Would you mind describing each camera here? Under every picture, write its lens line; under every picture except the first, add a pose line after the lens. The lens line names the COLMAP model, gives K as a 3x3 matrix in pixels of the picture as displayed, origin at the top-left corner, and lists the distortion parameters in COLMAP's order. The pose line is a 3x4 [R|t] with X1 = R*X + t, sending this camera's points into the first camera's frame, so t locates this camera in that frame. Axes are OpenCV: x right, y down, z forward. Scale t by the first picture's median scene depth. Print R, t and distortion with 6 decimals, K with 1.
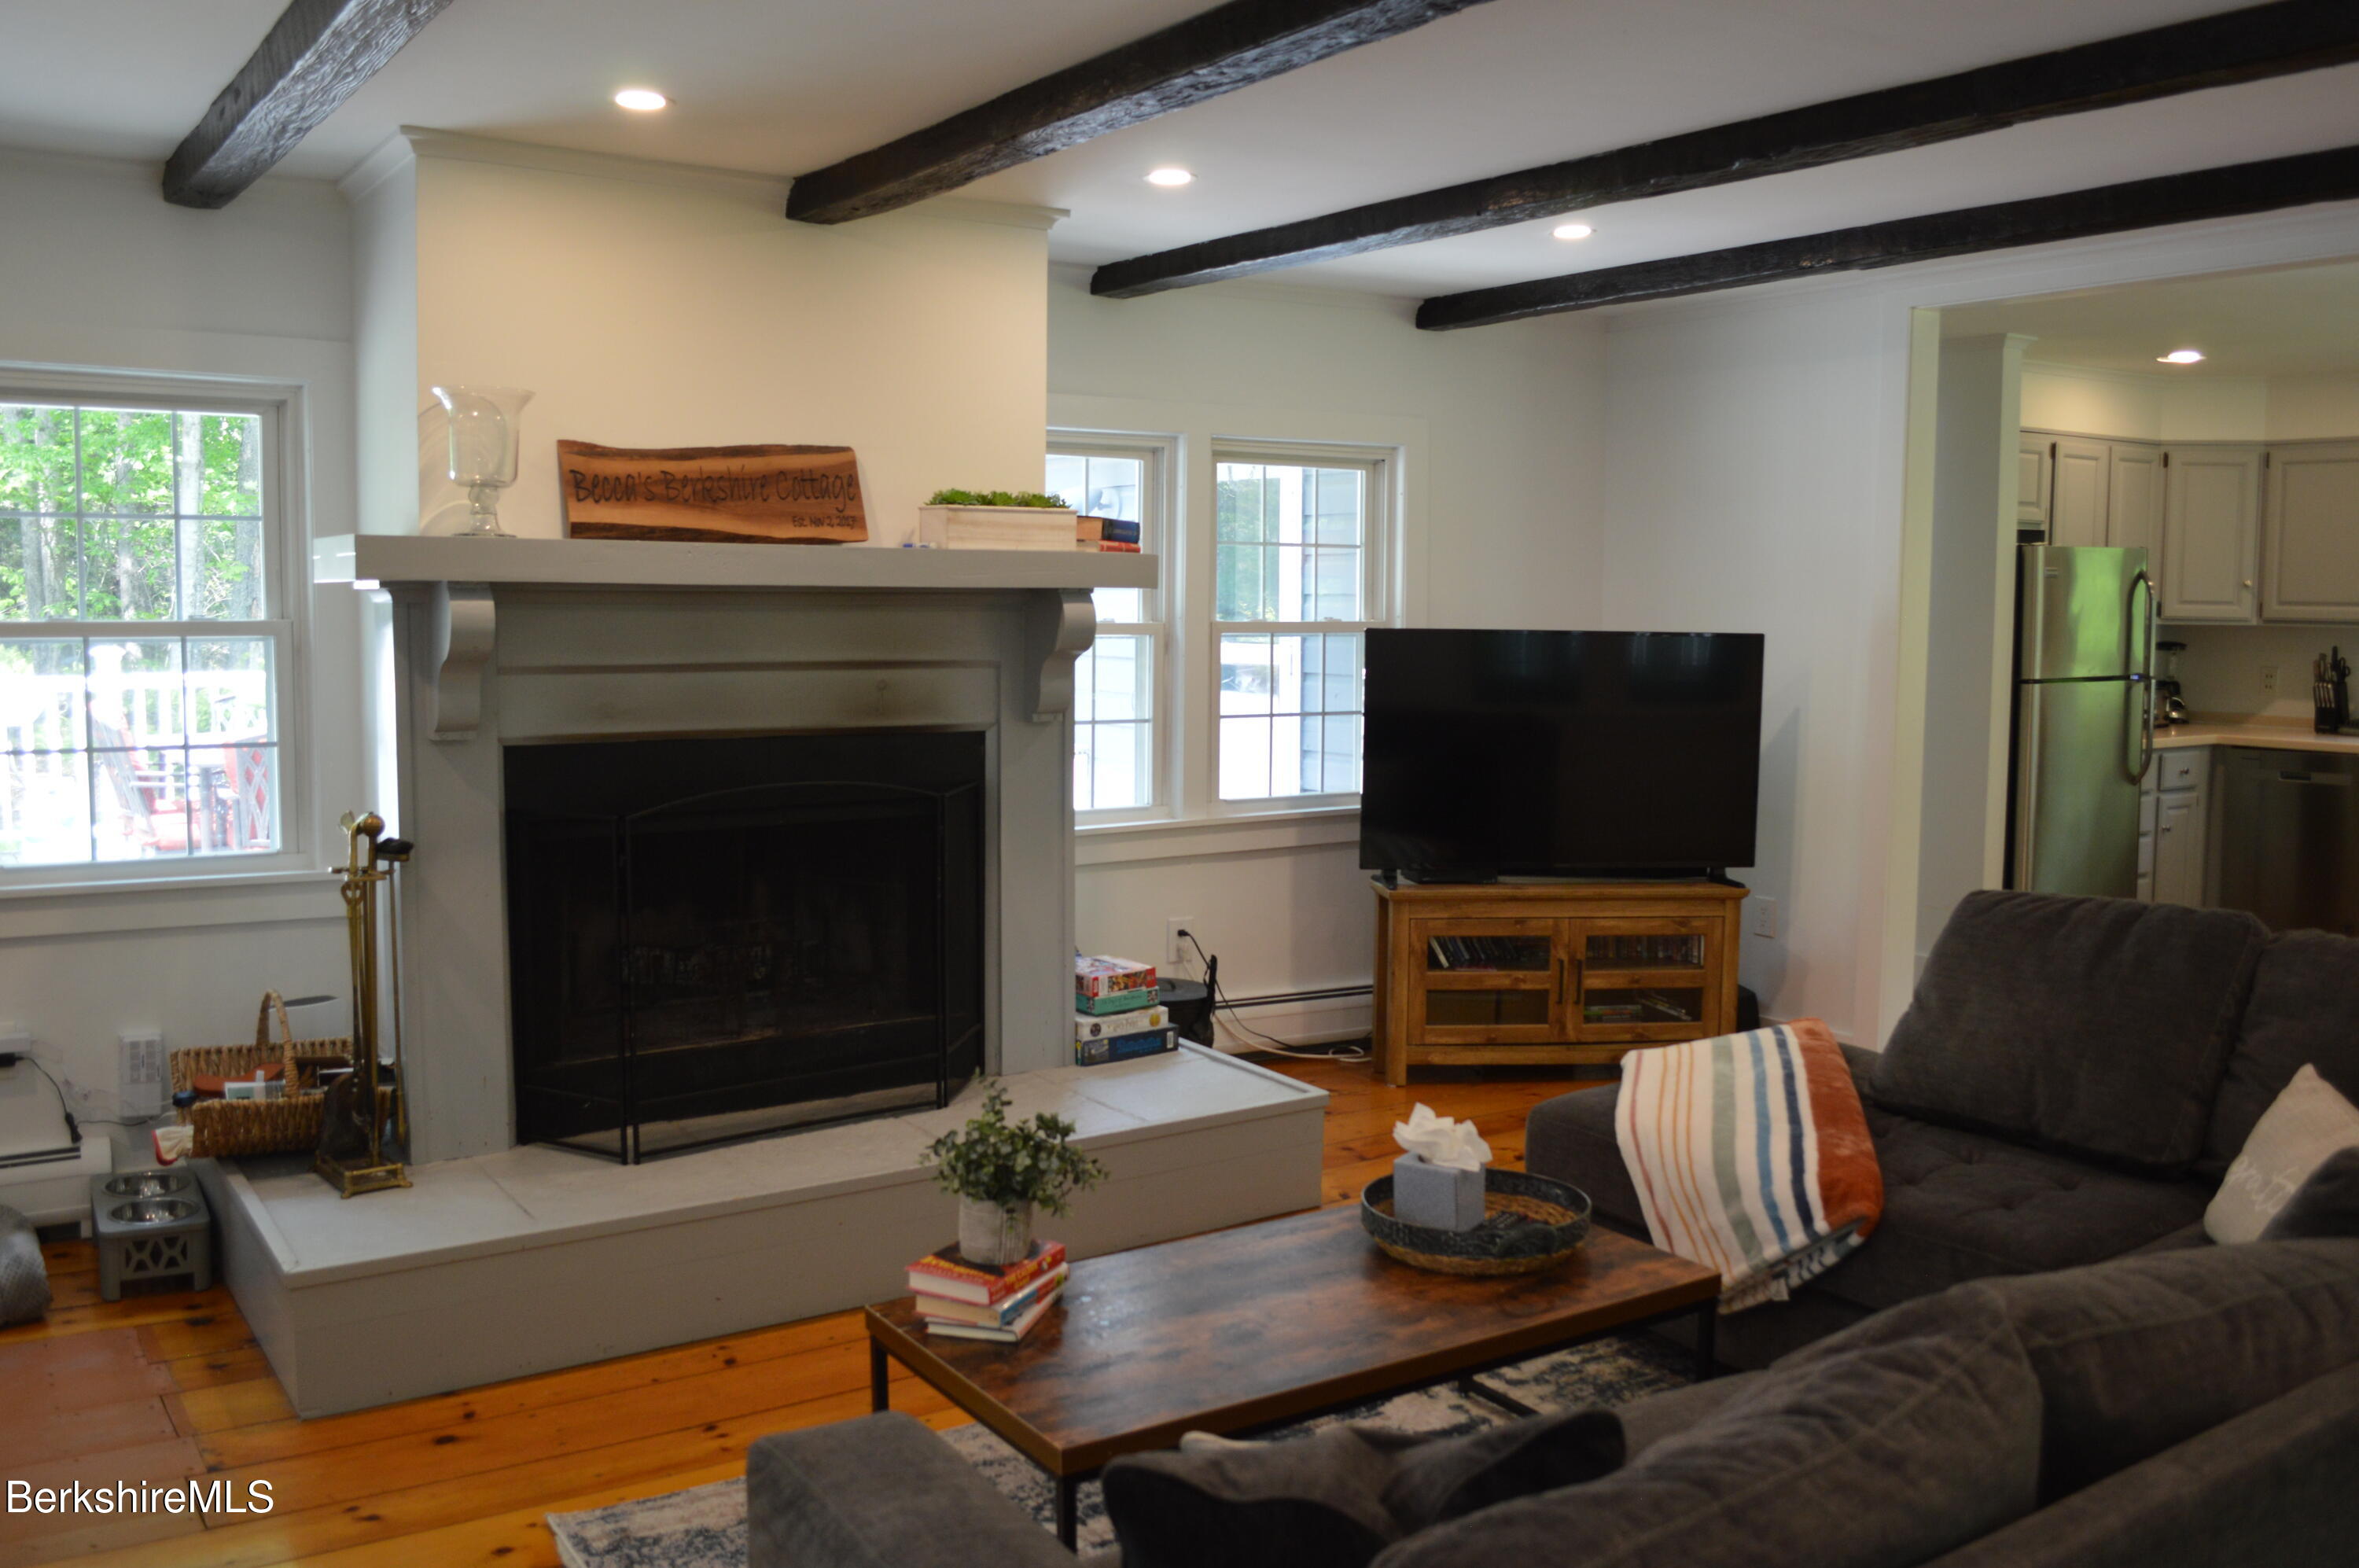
lens RADIAL K [[2026.3, 0, 1154.1], [0, 2026.3, 790.7], [0, 0, 1]] dist [-0.051293, -0.002389]
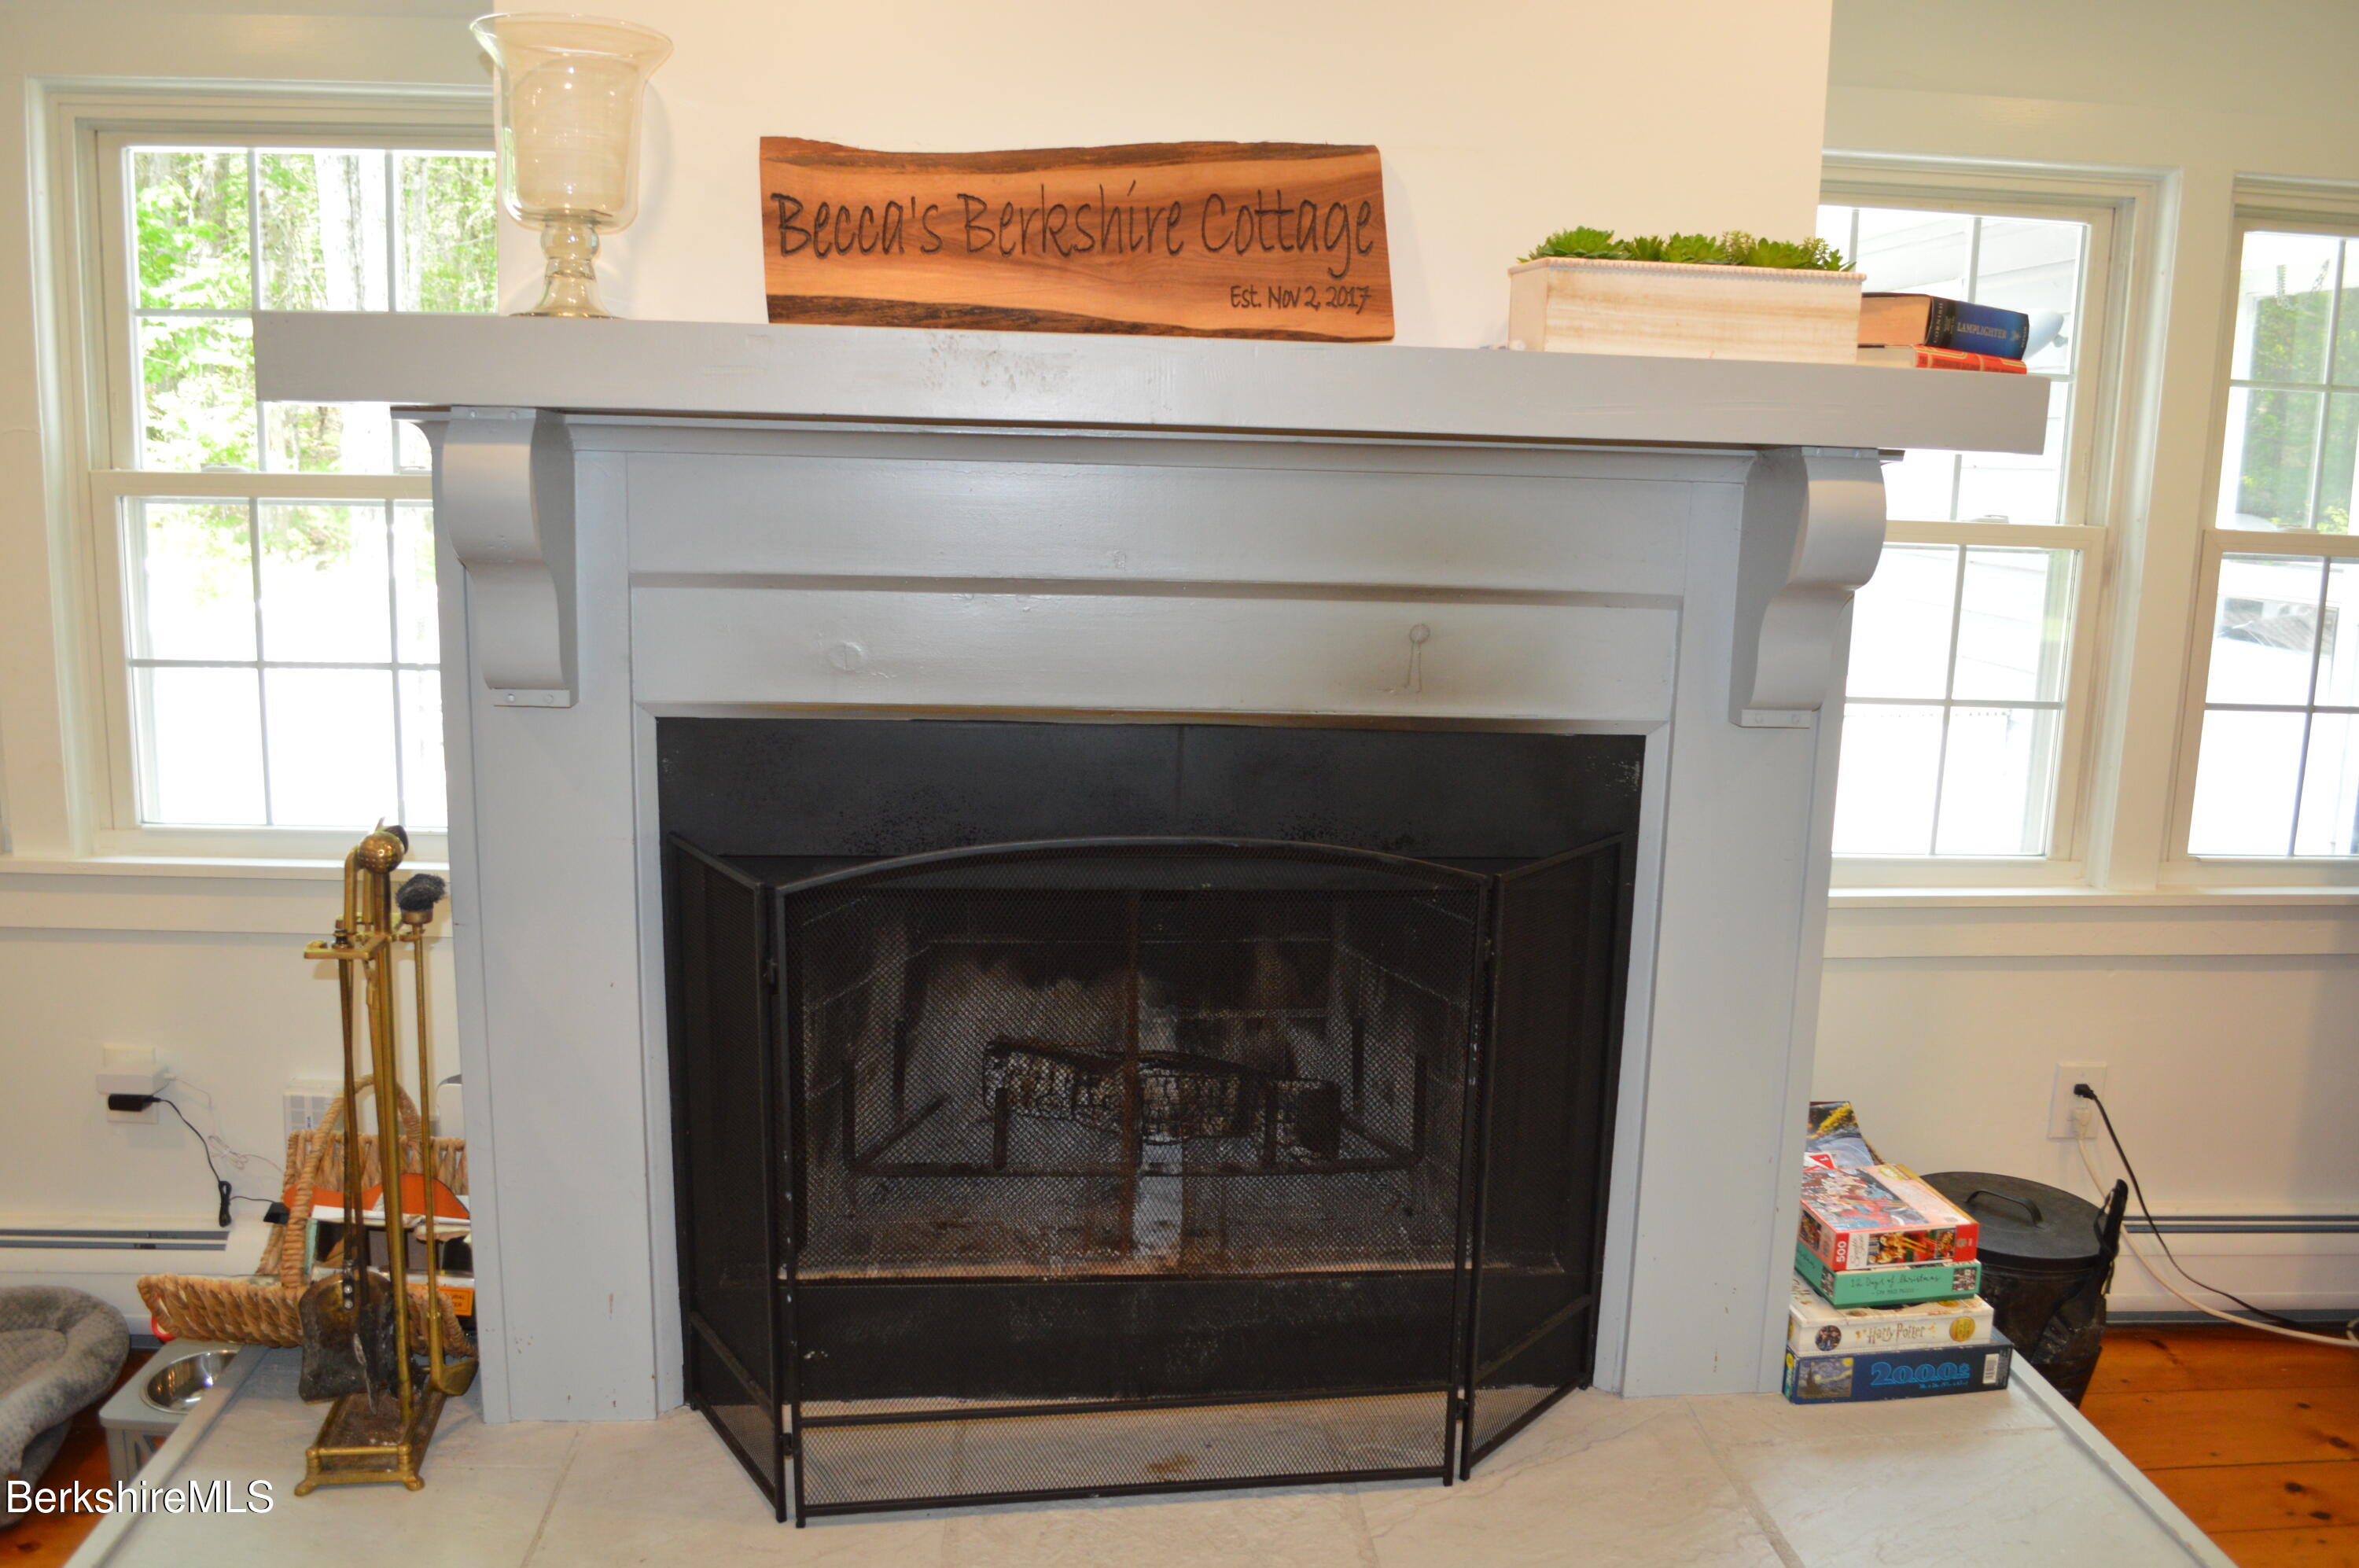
lens RADIAL K [[1886.7, 0, 1167.7], [0, 1886.7, 794.4], [0, 0, 1]] dist [-0.085506, 0.014757]
pose [[0.870478, 0.103622, -0.481177, 0.037148], [-0.066742, 0.993409, 0.093191, -0.049964], [0.487662, -0.049006, 0.871656, 0.541914]]
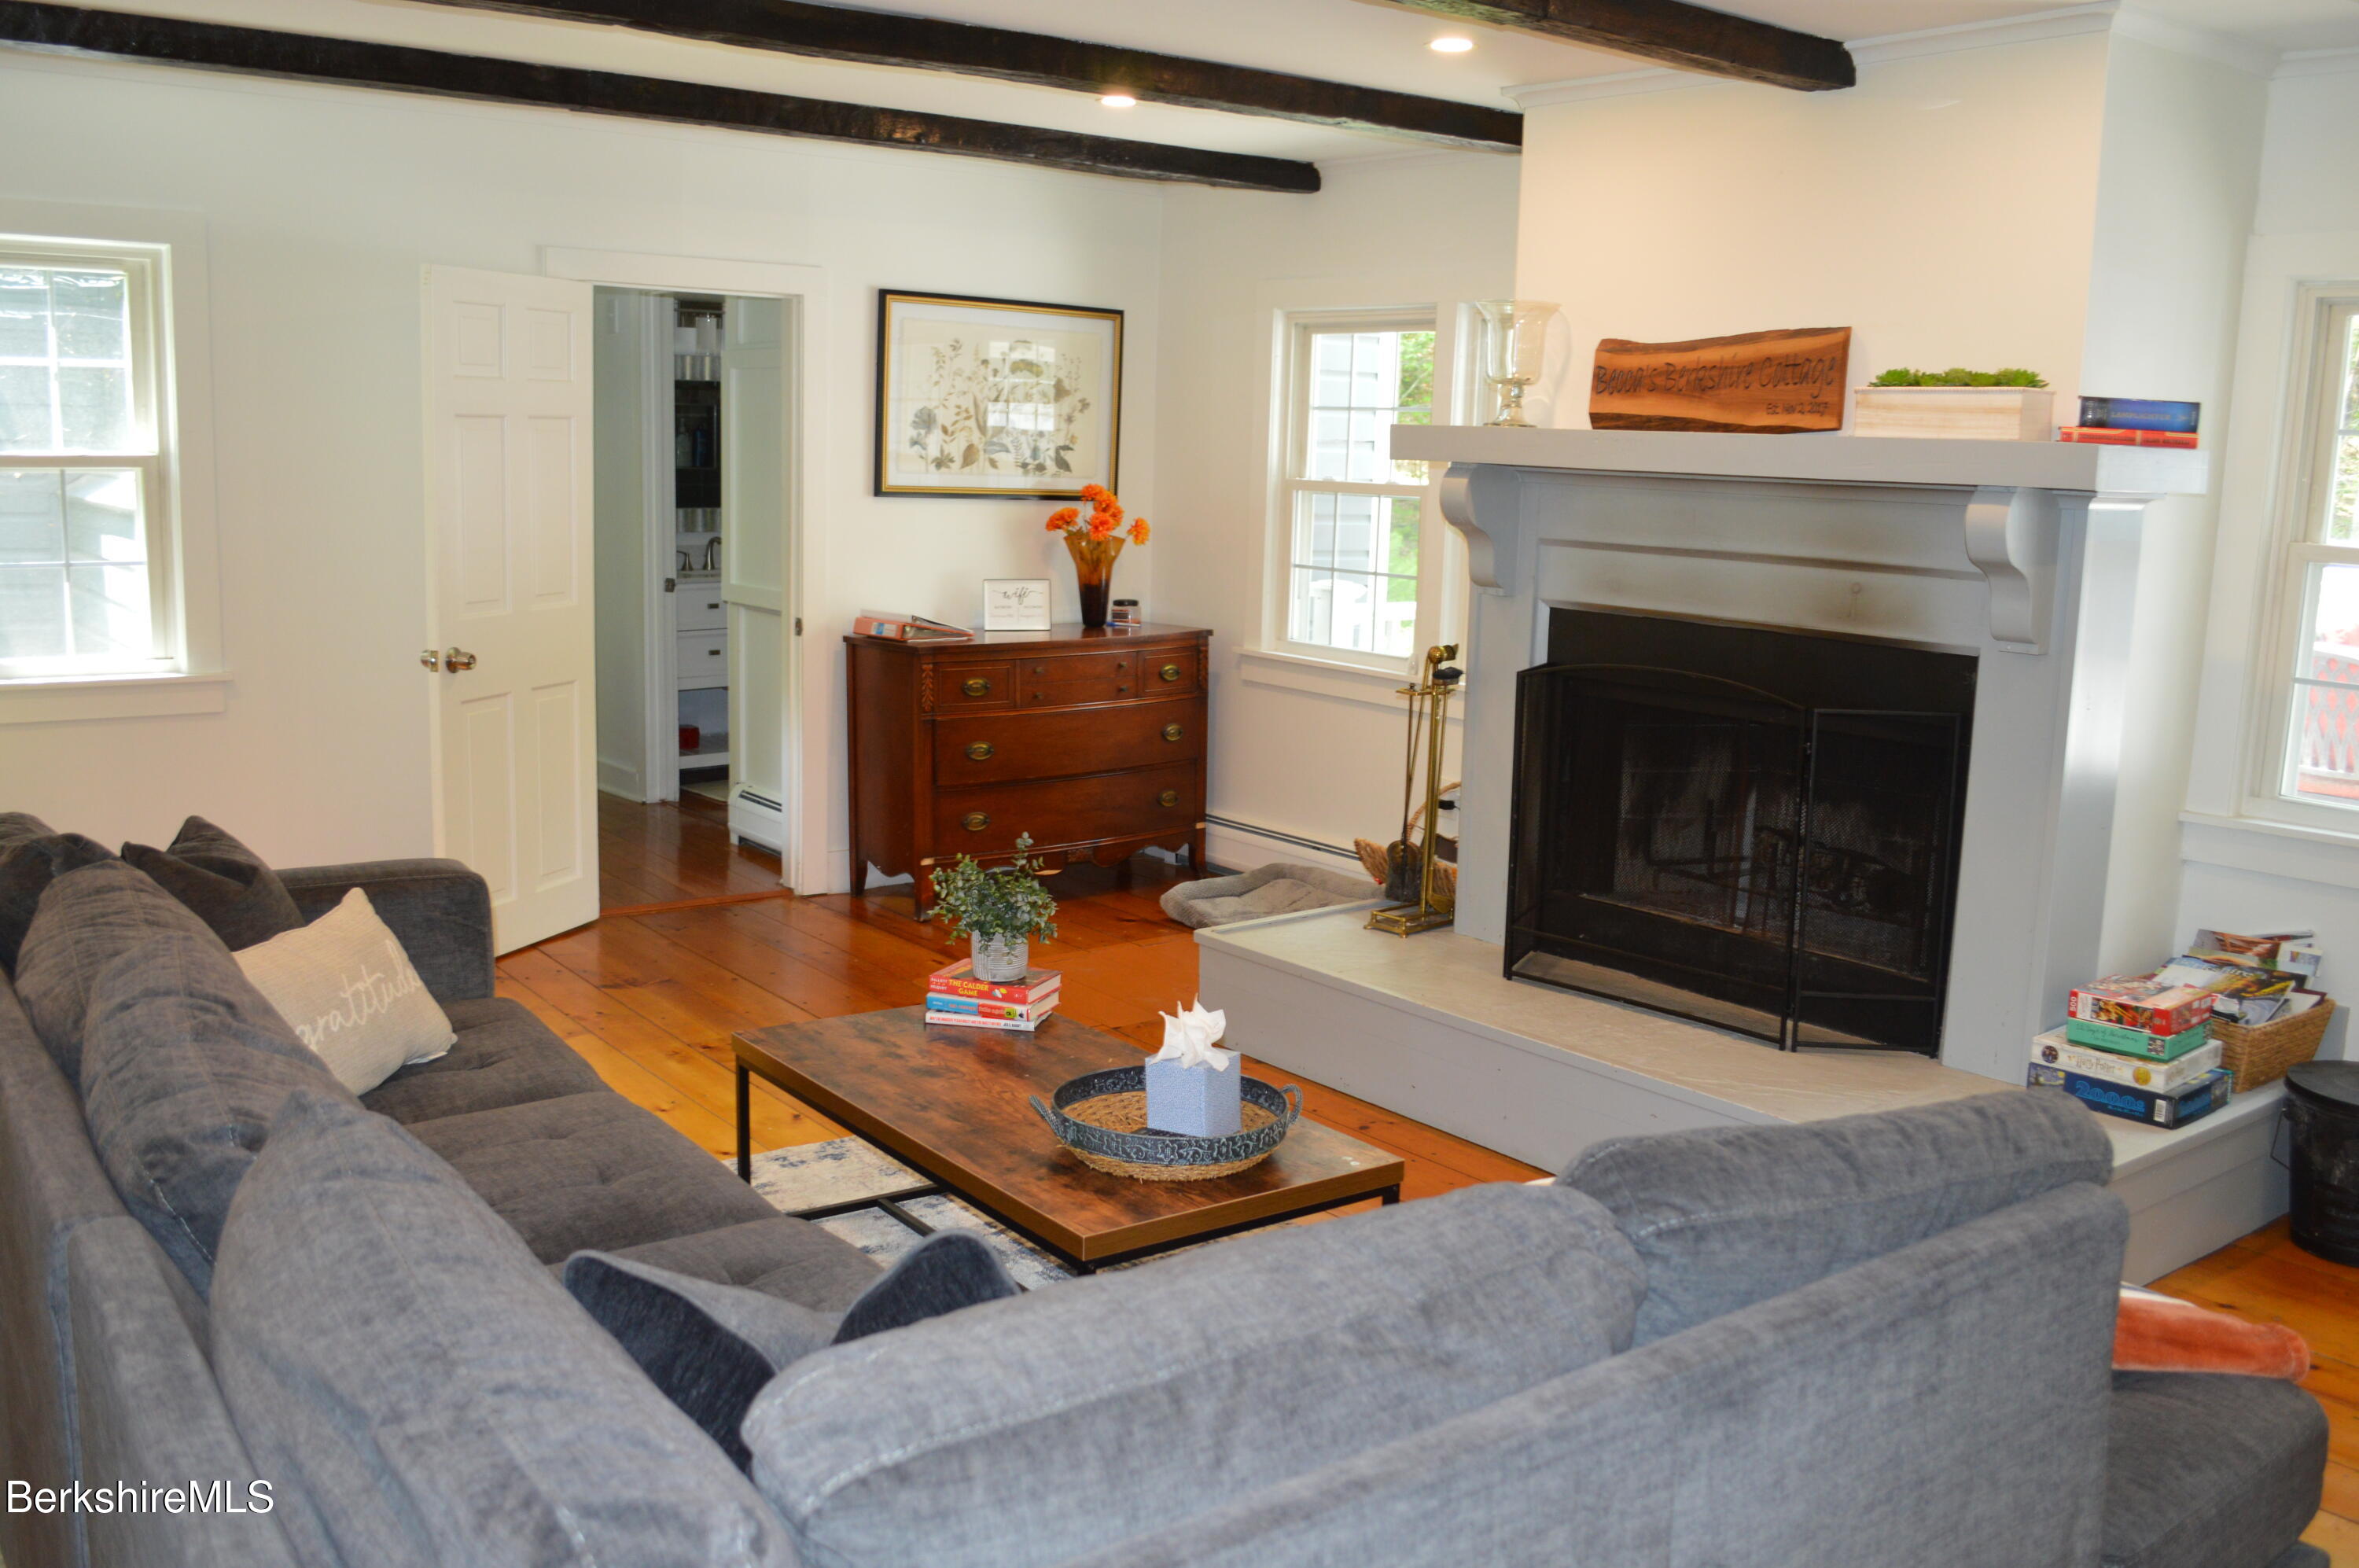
lens RADIAL K [[2026.3, 0, 1154.1], [0, 2026.3, 790.7], [0, 0, 1]] dist [-0.051293, -0.002389]
pose [[0.051769, 0.162299, -0.985383, 0.727339], [-0.125007, 0.979998, 0.154844, -0.061177], [0.990804, 0.115164, 0.071022, 0.608301]]
